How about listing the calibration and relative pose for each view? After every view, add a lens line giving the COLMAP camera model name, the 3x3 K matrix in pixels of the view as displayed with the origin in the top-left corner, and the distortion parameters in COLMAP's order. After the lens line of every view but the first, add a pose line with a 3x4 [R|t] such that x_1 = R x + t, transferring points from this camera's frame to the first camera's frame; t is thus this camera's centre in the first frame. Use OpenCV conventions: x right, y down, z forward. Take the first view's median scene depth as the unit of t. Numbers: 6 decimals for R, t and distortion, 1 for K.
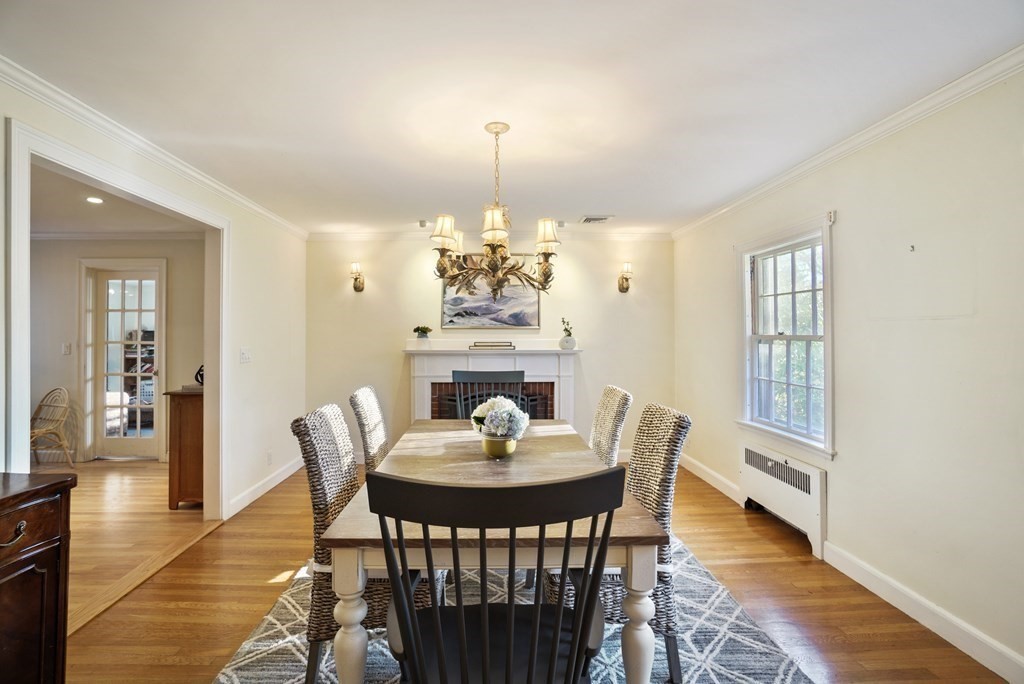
lens RADIAL K [[483.5, 0, 514.6], [0, 483.5, 327.5], [0, 0, 1]] dist [-0.021305, 0.000080]
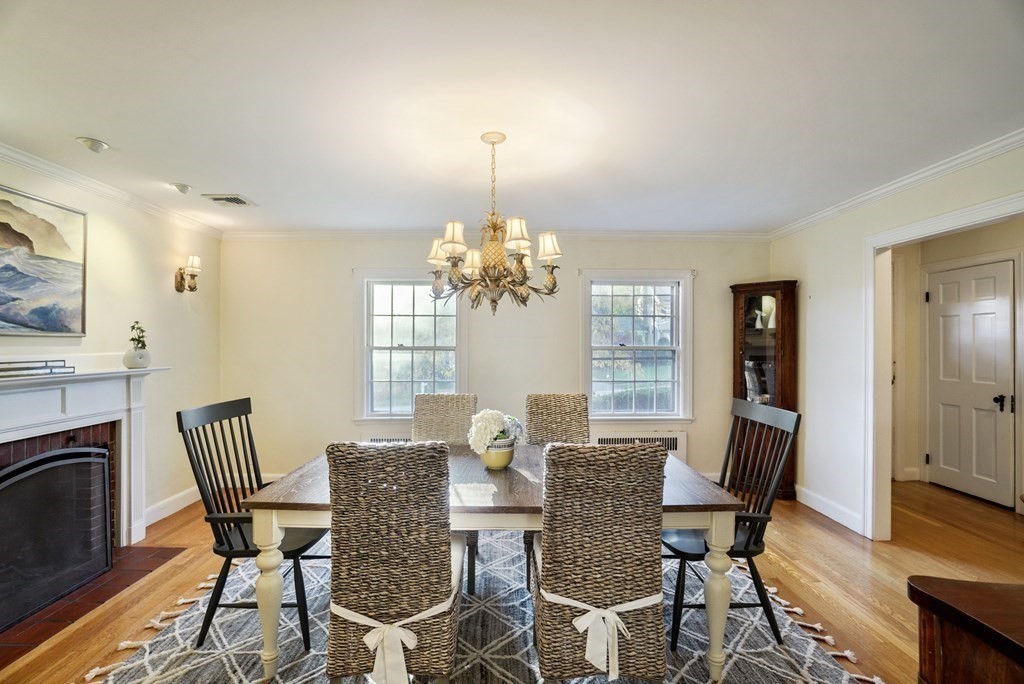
lens RADIAL K [[451.6, 0, 500.9], [0, 451.6, 343.2], [0, 0, 1]] dist [-0.065436, 0.029390]
pose [[0.028559, 0.001612, 0.999591, -0.489127], [-0.014334, 0.999897, -0.001203, 0.004019], [-0.999489, -0.014293, 0.028579, 0.476175]]
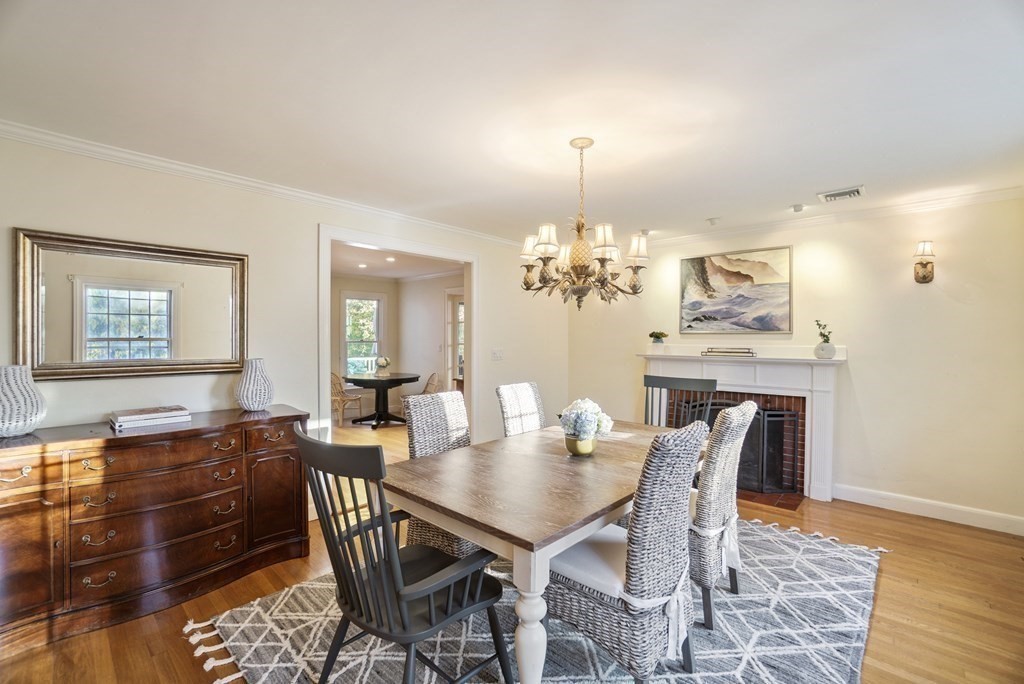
lens RADIAL K [[469.3, 0, 512.0], [0, 469.3, 342.0], [0, 0, 1]] dist [-0.070599, 0.034957]
pose [[0.710911, 0.007832, -0.703238, 0.278229], [0.006068, 0.999832, 0.017269, 0.000519], [0.703256, -0.016544, 0.710745, 0.079773]]
